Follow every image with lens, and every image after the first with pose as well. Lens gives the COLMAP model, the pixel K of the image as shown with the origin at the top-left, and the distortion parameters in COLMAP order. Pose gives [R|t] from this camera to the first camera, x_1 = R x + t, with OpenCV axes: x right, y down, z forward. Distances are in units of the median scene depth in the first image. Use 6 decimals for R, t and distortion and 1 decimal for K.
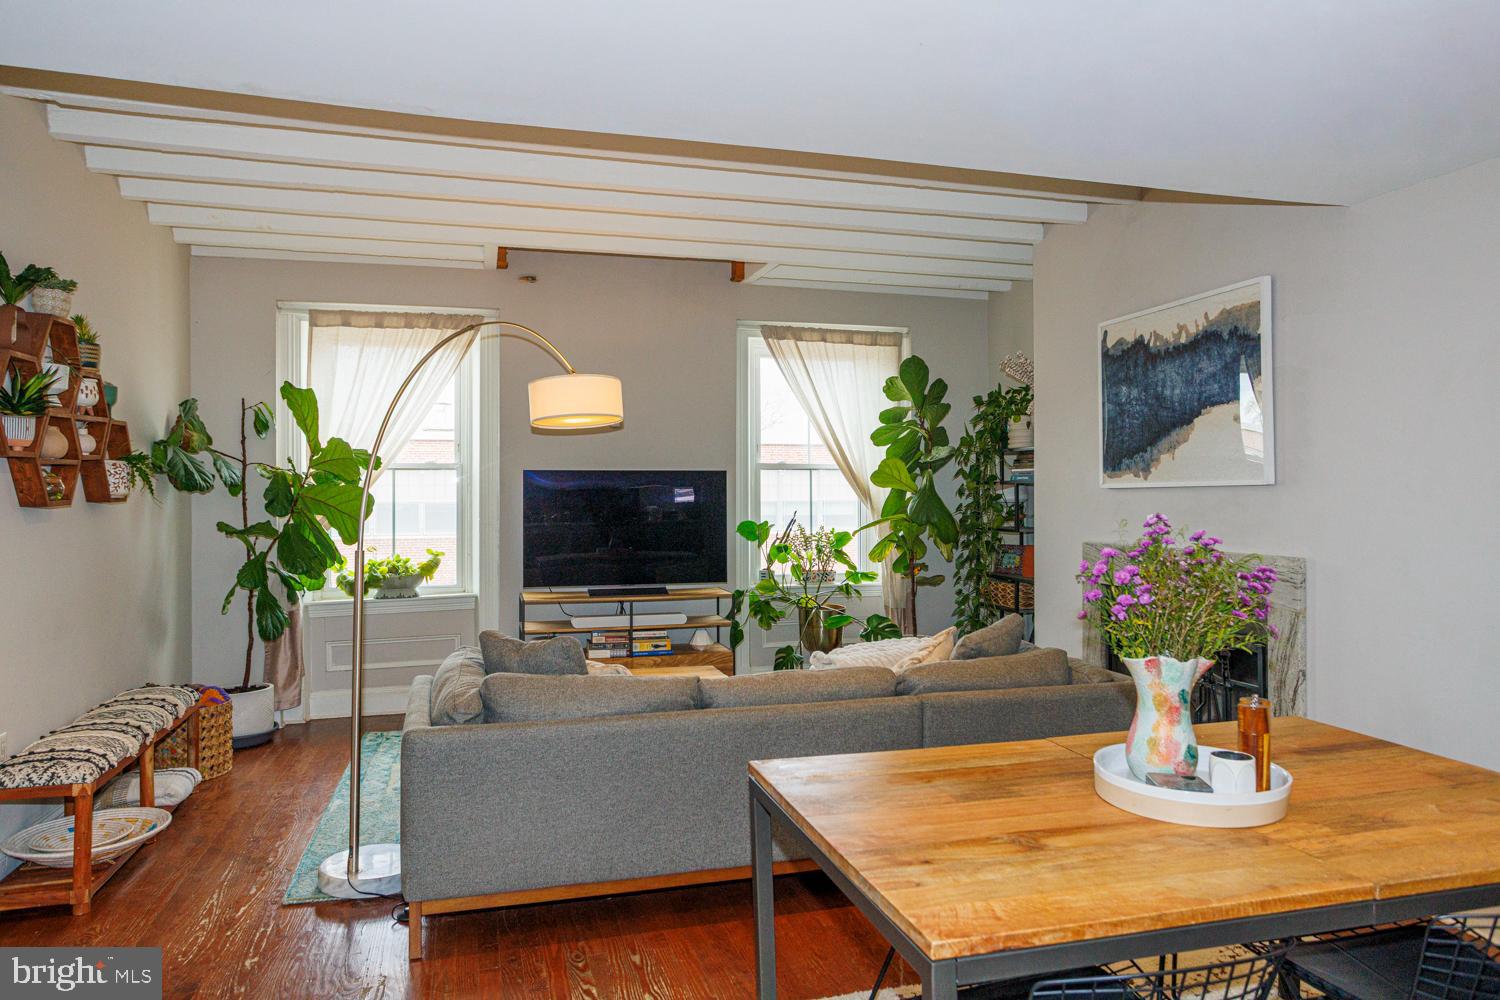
lens RADIAL K [[939.6, 0, 749.6], [0, 939.6, 507.8], [0, 0, 1]] dist [-0.038072, -0.000149]
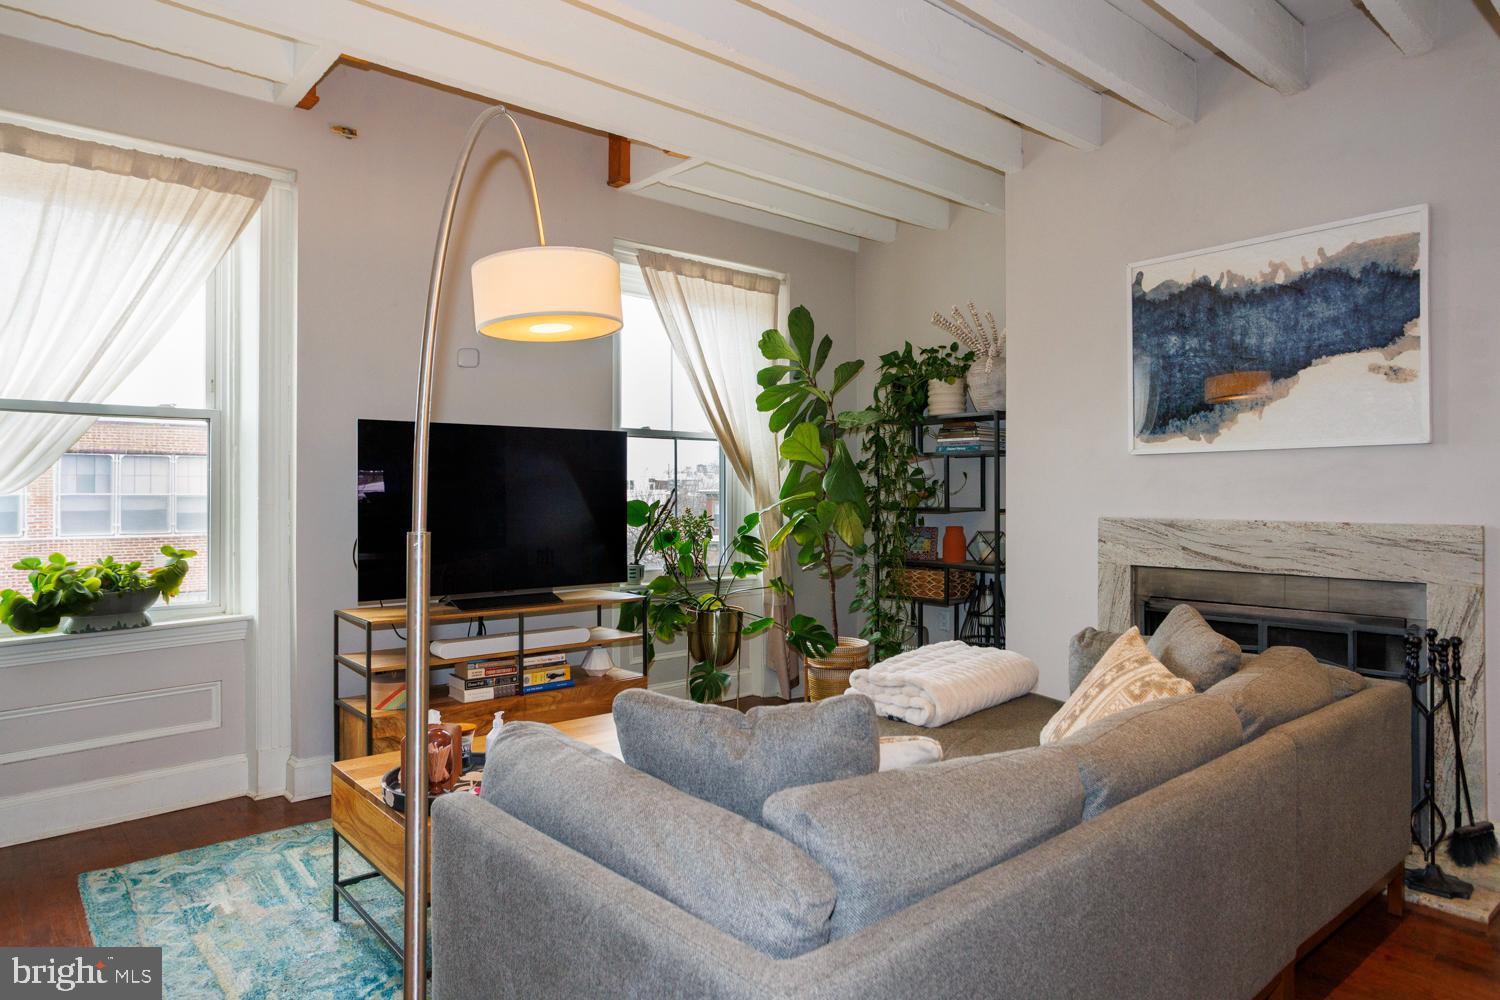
lens RADIAL K [[949.5, 0, 750.4], [0, 949.5, 488.0], [0, 0, 1]] dist [0.005464, 0.004476]
pose [[0.913892, 0.001799, 0.405954, -0.255945], [0.005404, 0.999848, -0.016597, 0.019032], [-0.405922, 0.017362, 0.913743, 0.287539]]
